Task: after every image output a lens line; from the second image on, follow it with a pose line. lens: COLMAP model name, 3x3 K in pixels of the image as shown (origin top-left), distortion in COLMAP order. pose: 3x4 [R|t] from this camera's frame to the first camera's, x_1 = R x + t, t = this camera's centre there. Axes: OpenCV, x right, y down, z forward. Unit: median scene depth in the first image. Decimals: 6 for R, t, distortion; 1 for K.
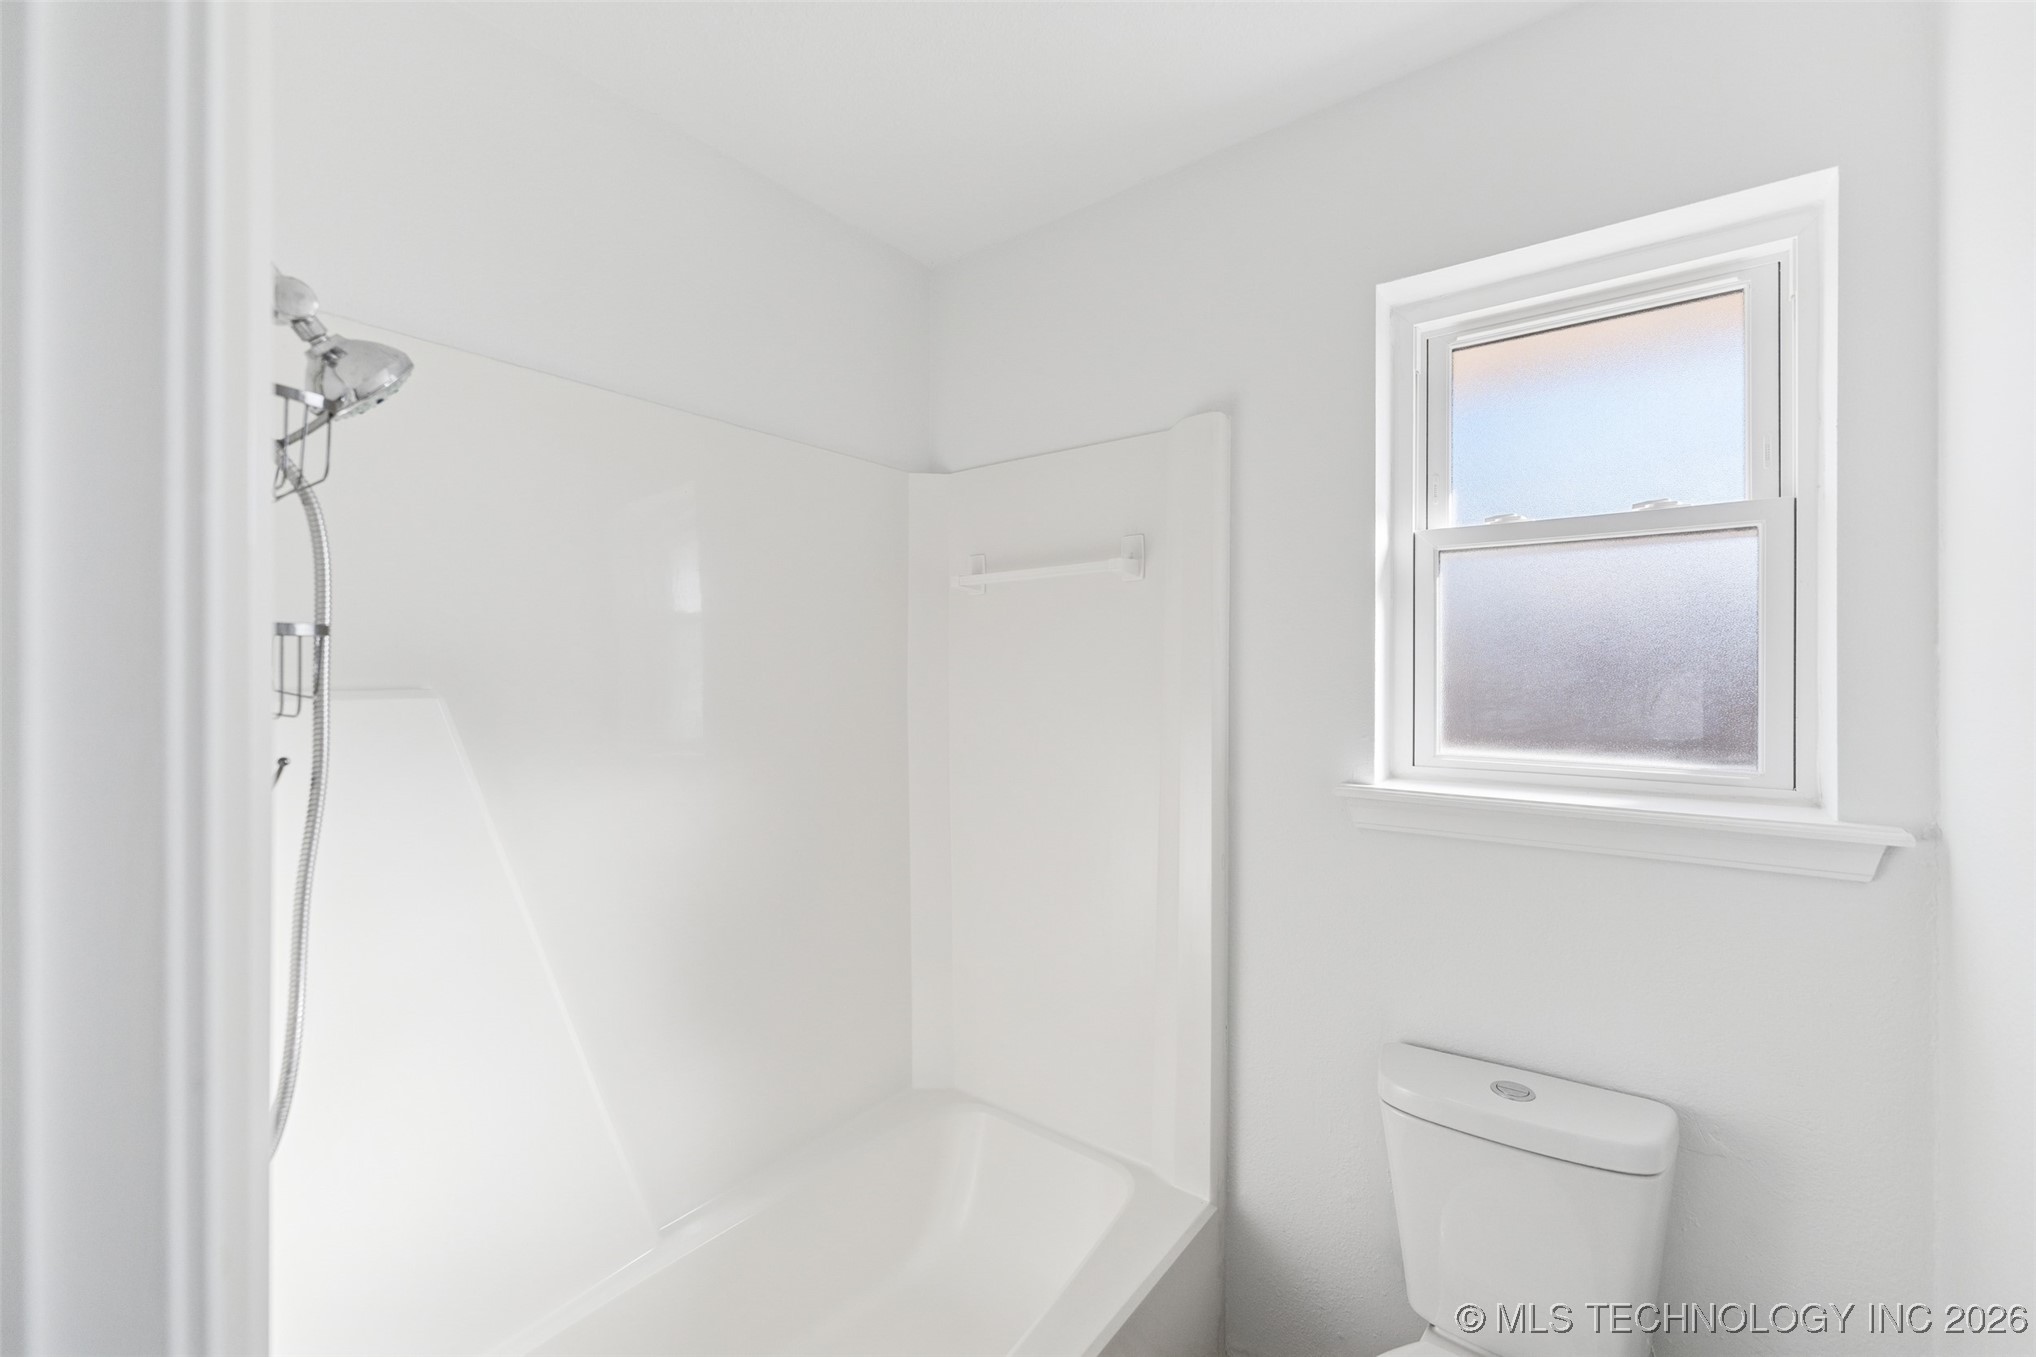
lens RADIAL K [[824.5, 0, 1014.5], [0, 824.5, 655.6], [0, 0, 1]] dist [0.000918, -0.000576]
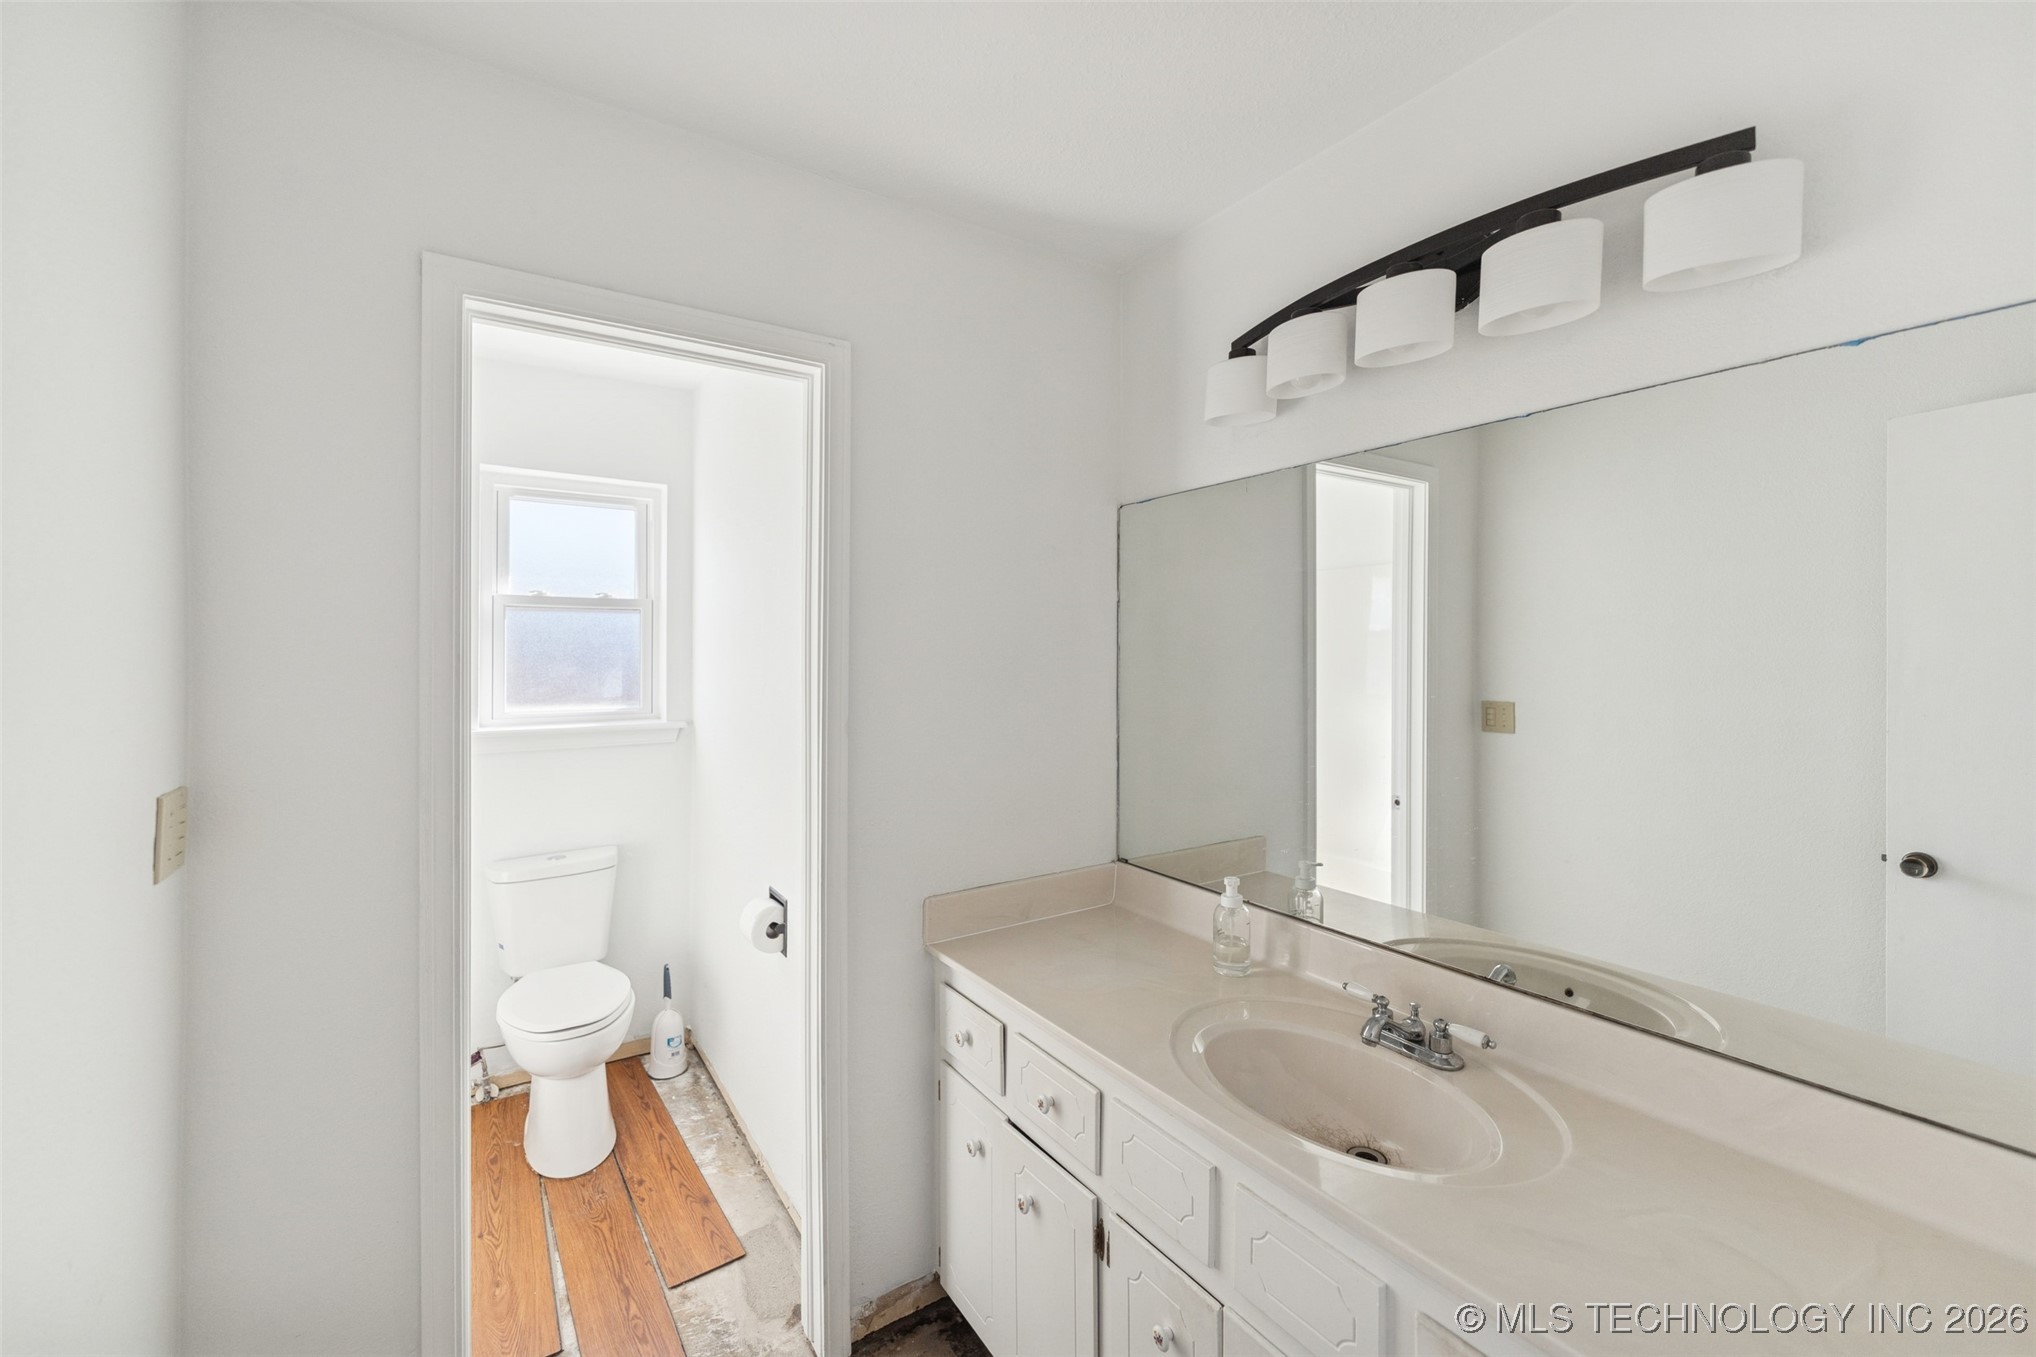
lens RADIAL K [[824.5, 0, 1014.5], [0, 824.5, 655.6], [0, 0, 1]] dist [0.000918, -0.000576]
pose [[0.330110, 0.006533, 0.943920, -1.079982], [-0.004481, 0.999976, -0.005354, -0.008771], [-0.943932, -0.002462, 0.330131, -0.891775]]
